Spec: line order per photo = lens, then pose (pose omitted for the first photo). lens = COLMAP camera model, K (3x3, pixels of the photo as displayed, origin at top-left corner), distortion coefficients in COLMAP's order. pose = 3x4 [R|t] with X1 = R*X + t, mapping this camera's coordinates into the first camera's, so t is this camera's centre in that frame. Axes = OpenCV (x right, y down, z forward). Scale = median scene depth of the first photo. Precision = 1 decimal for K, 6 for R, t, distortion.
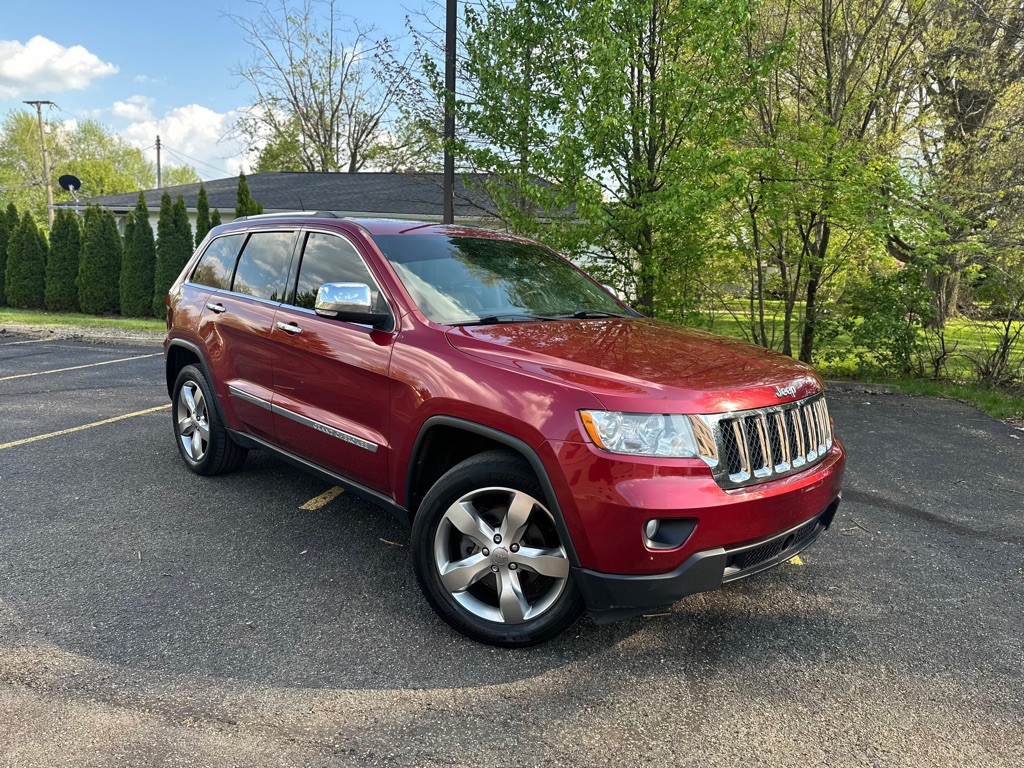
lens RADIAL K [[724.1, 0, 512.0], [0, 724.1, 381.2], [0, 0, 1]] dist [0.003057, -0.004799]
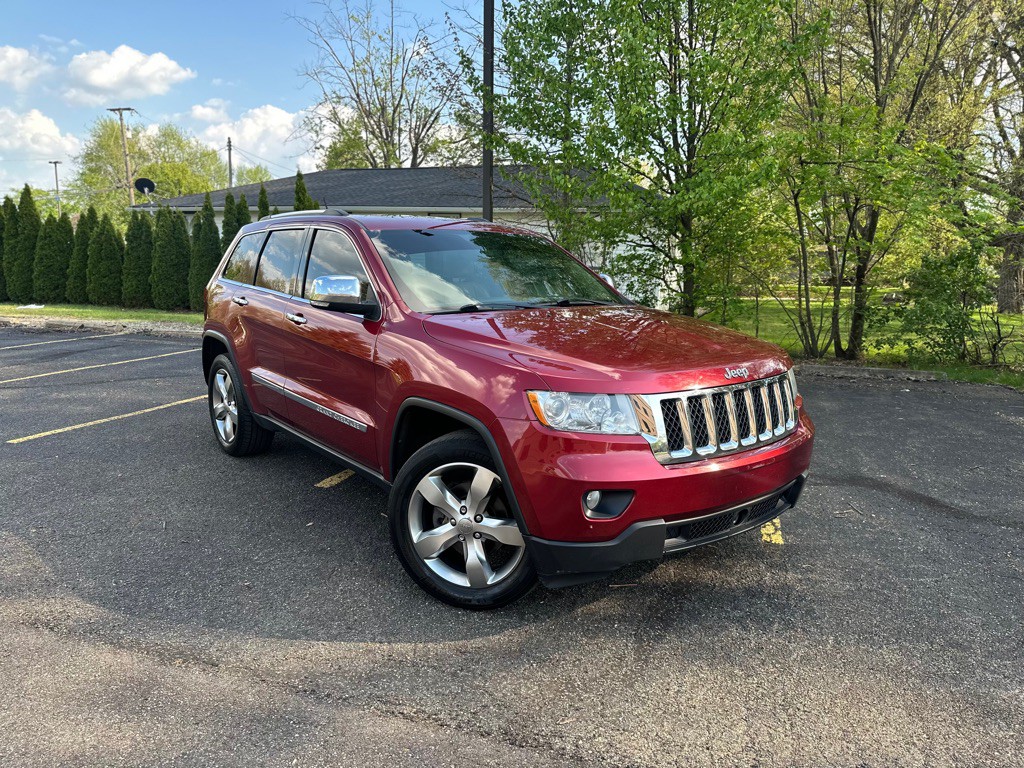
lens RADIAL K [[722.4, 0, 512.0], [0, 722.4, 384.0], [0, 0, 1]] dist [0.007499, -0.008017]
pose [[0.995804, -0.003423, -0.091445, 0.040995], [0.004934, 0.999855, 0.016300, 0.003029], [0.091376, -0.016683, 0.995677, -0.018508]]
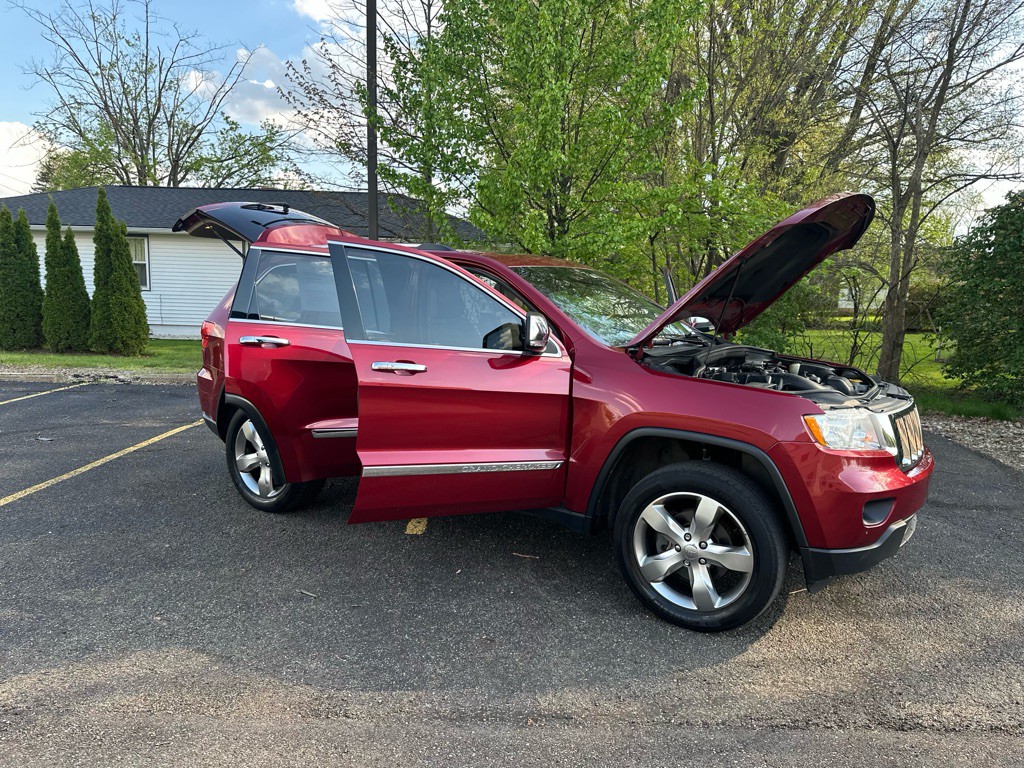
lens RADIAL K [[722.4, 0, 512.0], [0, 722.4, 384.0], [0, 0, 1]] dist [0.007499, -0.008017]
pose [[0.970005, -0.042688, 0.239308, -0.149664], [0.046844, 0.998834, -0.011703, -0.006825], [-0.238529, 0.022563, 0.970873, -0.014863]]
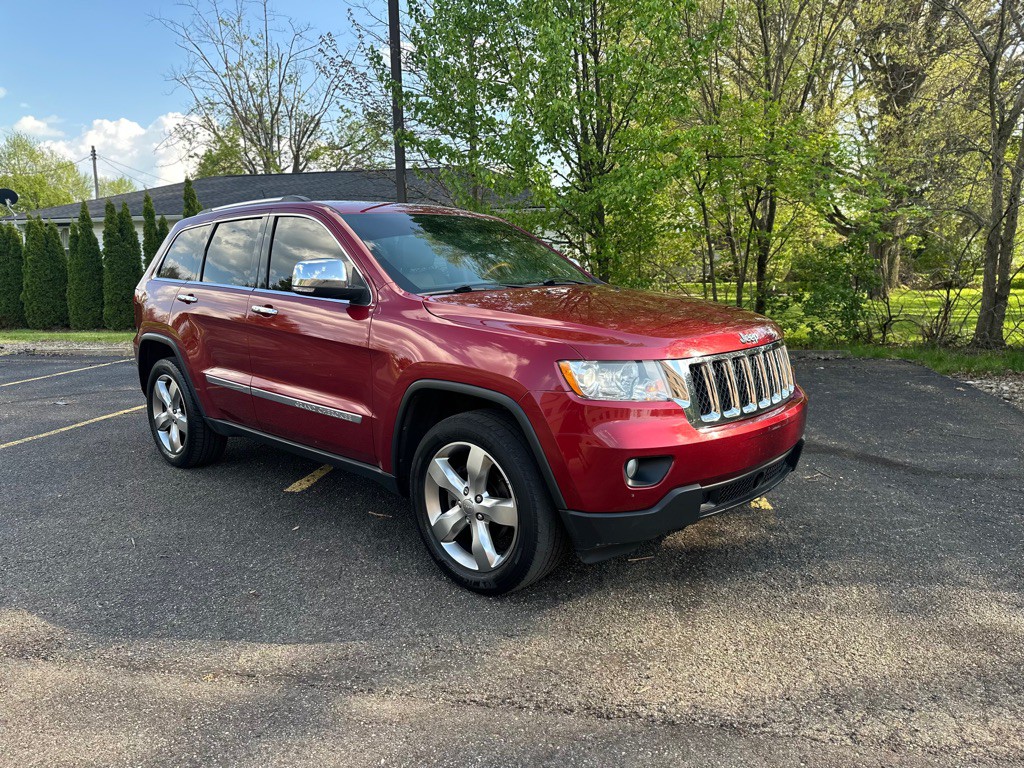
lens RADIAL K [[724.9, 0, 502.2], [0, 724.9, 385.2], [0, 0, 1]] dist [0.004849, -0.007072]
pose [[0.997229, -0.058978, 0.045334, -0.010662], [0.058519, 0.998221, 0.011385, 0.013933], [-0.045924, -0.008700, 0.998907, -0.012986]]
